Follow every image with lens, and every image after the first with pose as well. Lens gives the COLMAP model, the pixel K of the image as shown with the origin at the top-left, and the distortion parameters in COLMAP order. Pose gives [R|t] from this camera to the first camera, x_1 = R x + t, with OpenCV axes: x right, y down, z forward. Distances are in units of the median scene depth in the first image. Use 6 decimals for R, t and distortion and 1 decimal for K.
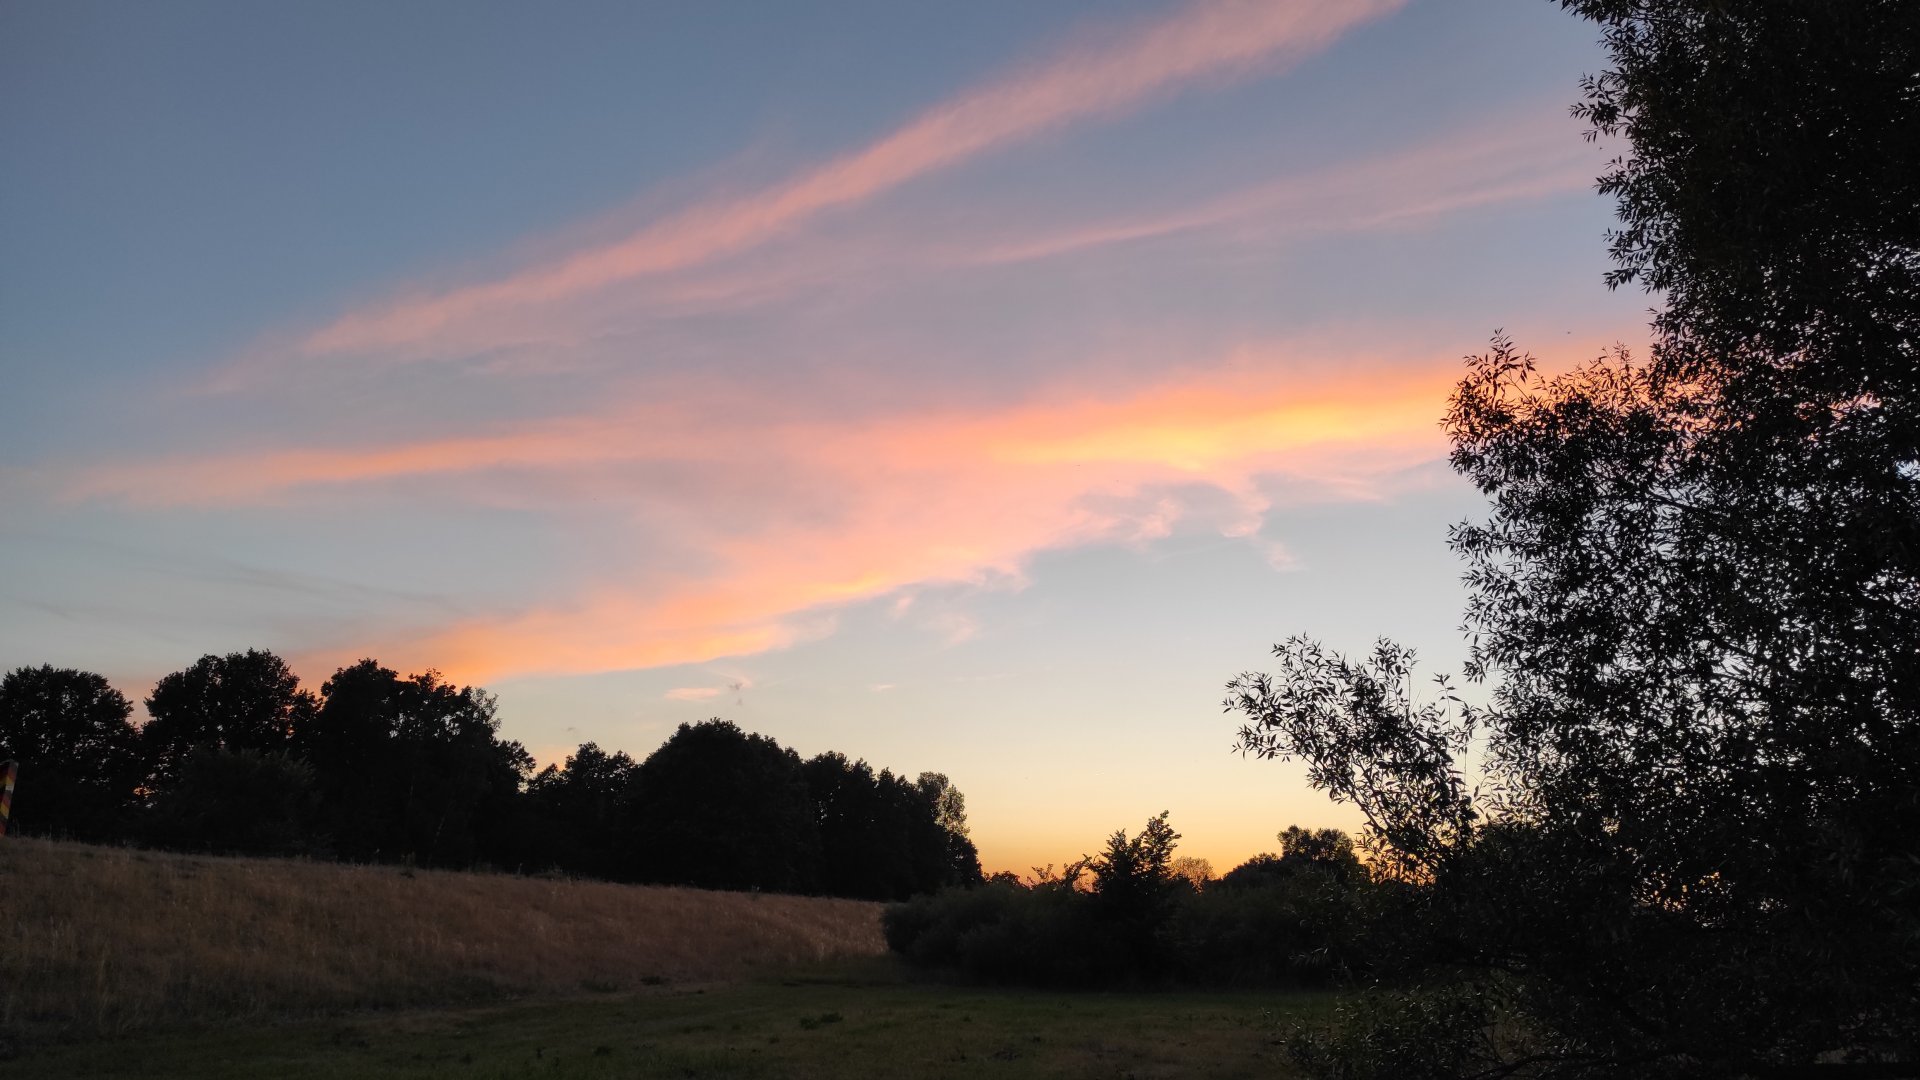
lens RADIAL K [[1412.7, 0, 960.5], [0, 1412.7, 539.2], [0, 0, 1]] dist [0.039368, 0.000436]
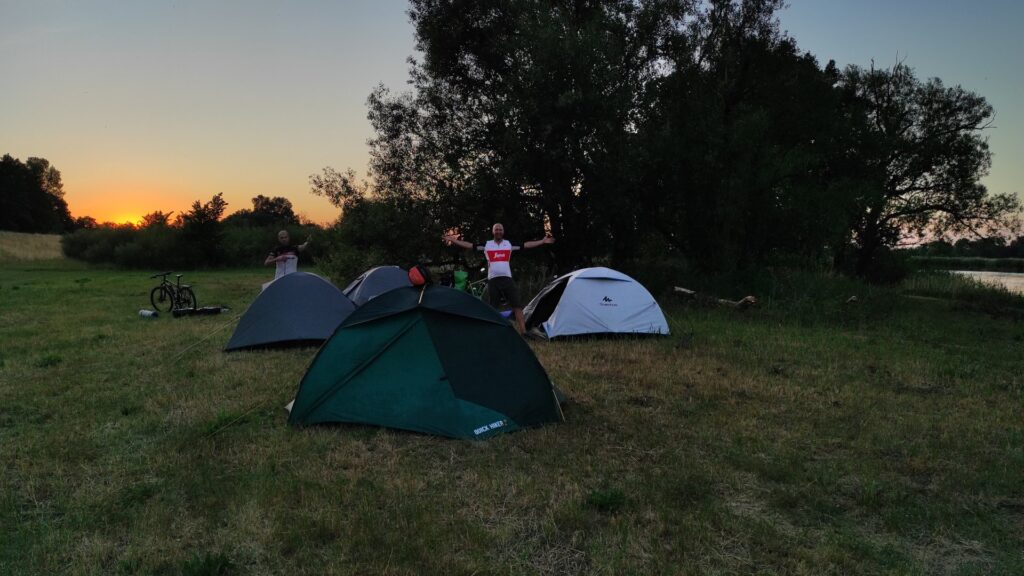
lens RADIAL K [[753.4, 0, 512.1], [0, 753.4, 288.2], [0, 0, 1]] dist [0.039368, 0.000436]
pose [[0.852995, -0.037536, 0.520568, -0.374356], [-0.129022, 0.951288, 0.280007, -0.226728], [-0.505721, -0.306009, 0.806601, -0.918575]]
